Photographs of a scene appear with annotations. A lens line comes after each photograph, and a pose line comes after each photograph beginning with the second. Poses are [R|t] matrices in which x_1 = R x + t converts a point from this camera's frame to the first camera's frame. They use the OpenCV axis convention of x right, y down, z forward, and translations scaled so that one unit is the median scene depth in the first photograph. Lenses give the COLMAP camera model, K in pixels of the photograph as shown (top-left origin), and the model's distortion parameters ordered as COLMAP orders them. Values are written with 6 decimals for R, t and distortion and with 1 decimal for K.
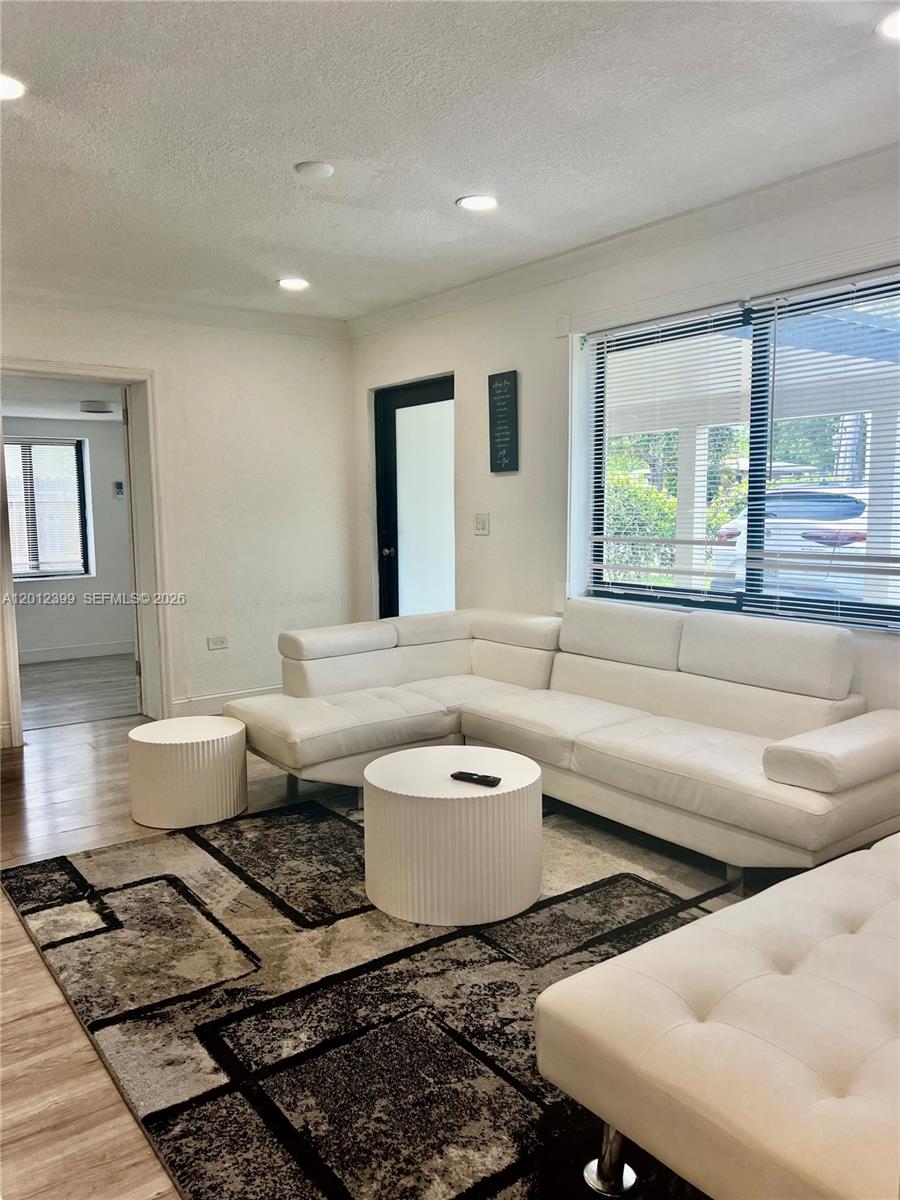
lens RADIAL K [[898.6, 0, 442.8], [0, 898.6, 608.9], [0, 0, 1]] dist [0.056916, -0.063437]
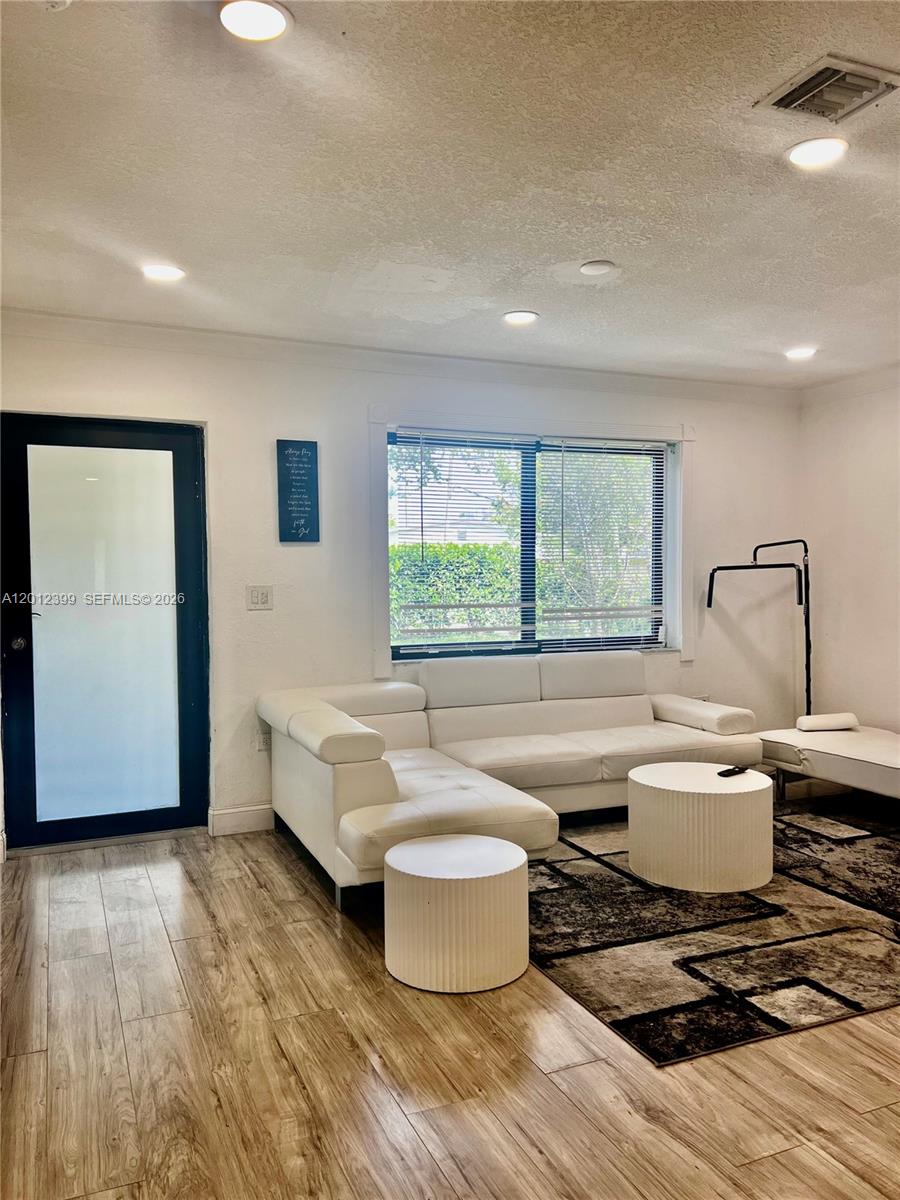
lens RADIAL K [[898.6, 0, 444.9], [0, 898.6, 607.5], [0, 0, 1]] dist [0.056916, -0.063437]
pose [[0.223057, -0.022478, 0.974546, -1.280406], [0.116331, 0.993204, -0.003718, -0.095914], [-0.967839, 0.114199, 0.224156, 0.995595]]
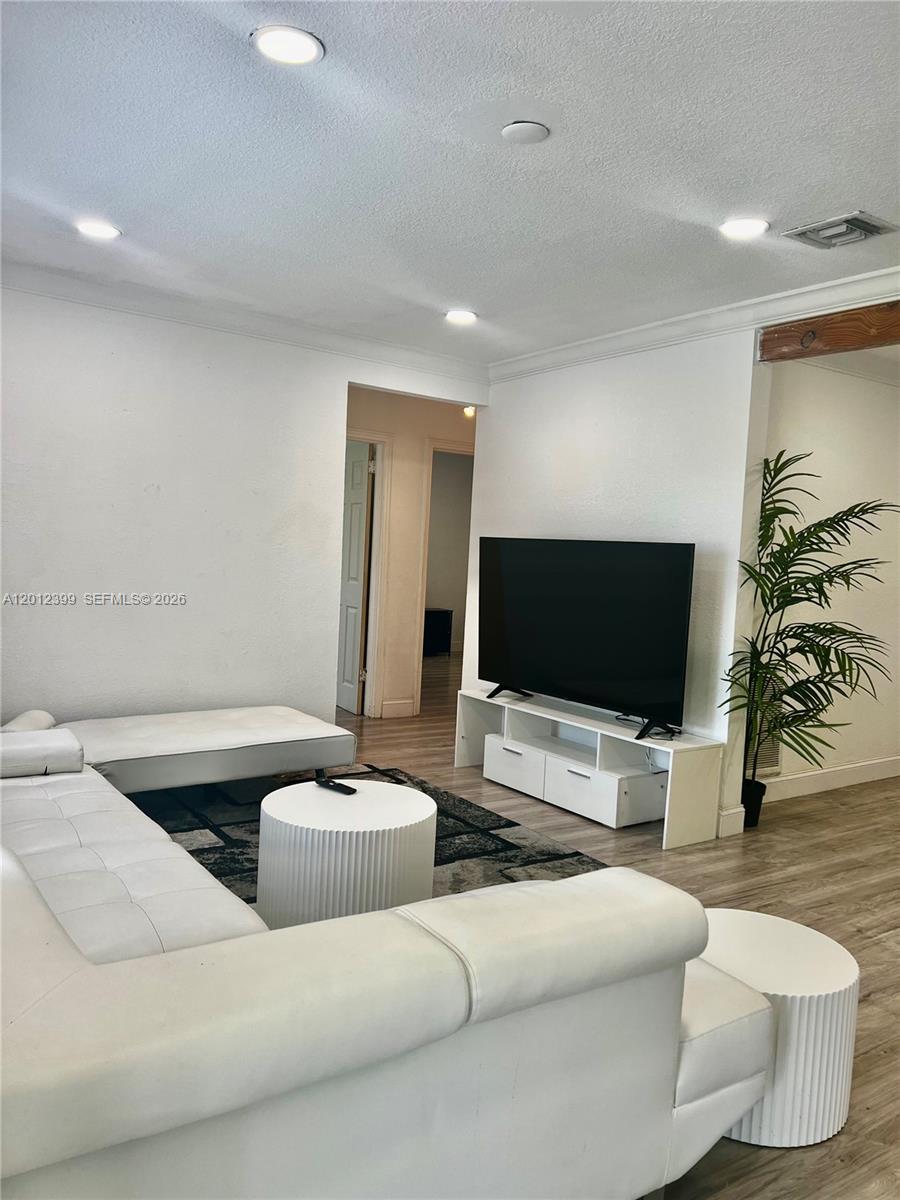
lens RADIAL K [[898.6, 0, 451.9], [0, 898.6, 604.0], [0, 0, 1]] dist [0.056916, -0.063437]
pose [[-0.999032, -0.040327, 0.017564, -0.109059], [-0.036544, 0.983202, 0.178827, -0.224391], [-0.024481, 0.178012, -0.983724, 1.896056]]
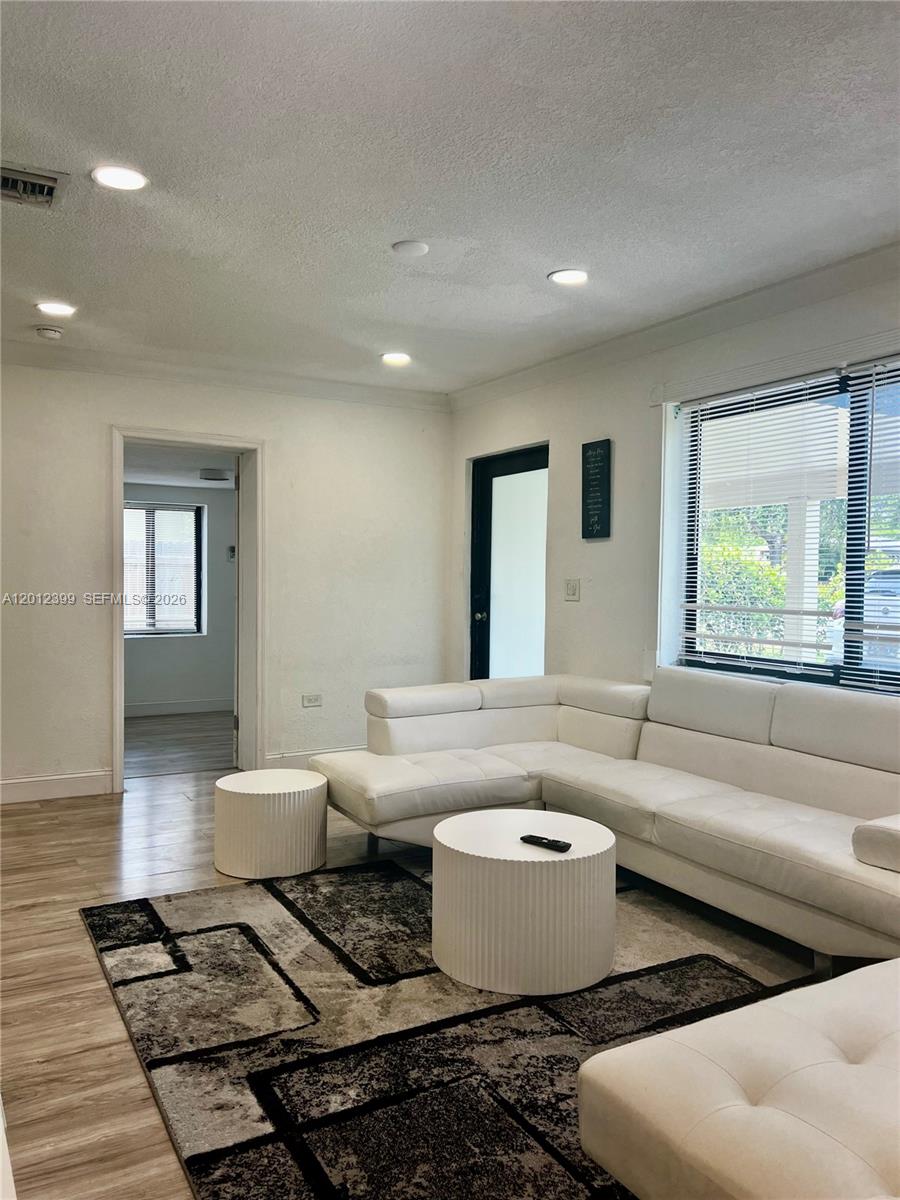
lens RADIAL K [[898.6, 0, 444.0], [0, 898.6, 611.1], [0, 0, 1]] dist [0.056916, -0.063437]
pose [[0.992480, 0.025882, -0.119643, 0.034758], [-0.035065, 0.996544, -0.075299, 0.014166], [0.117281, 0.078928, 0.989957, -0.004480]]
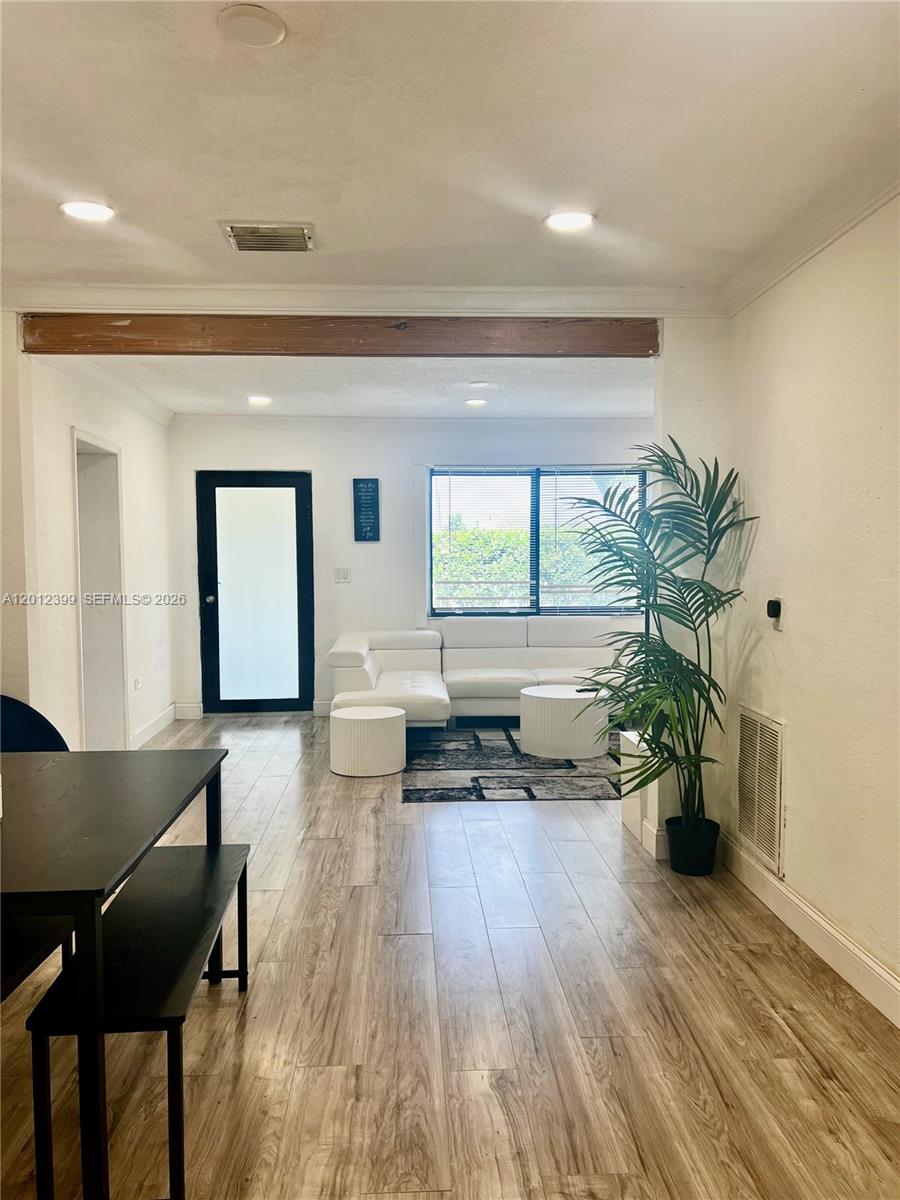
lens RADIAL K [[898.6, 0, 448.5], [0, 898.6, 603.3], [0, 0, 1]] dist [0.056916, -0.063437]
pose [[0.545810, -0.036608, 0.837109, -1.777216], [0.093053, 0.995514, -0.017137, -0.010659], [-0.832726, 0.087249, 0.546768, 0.076103]]
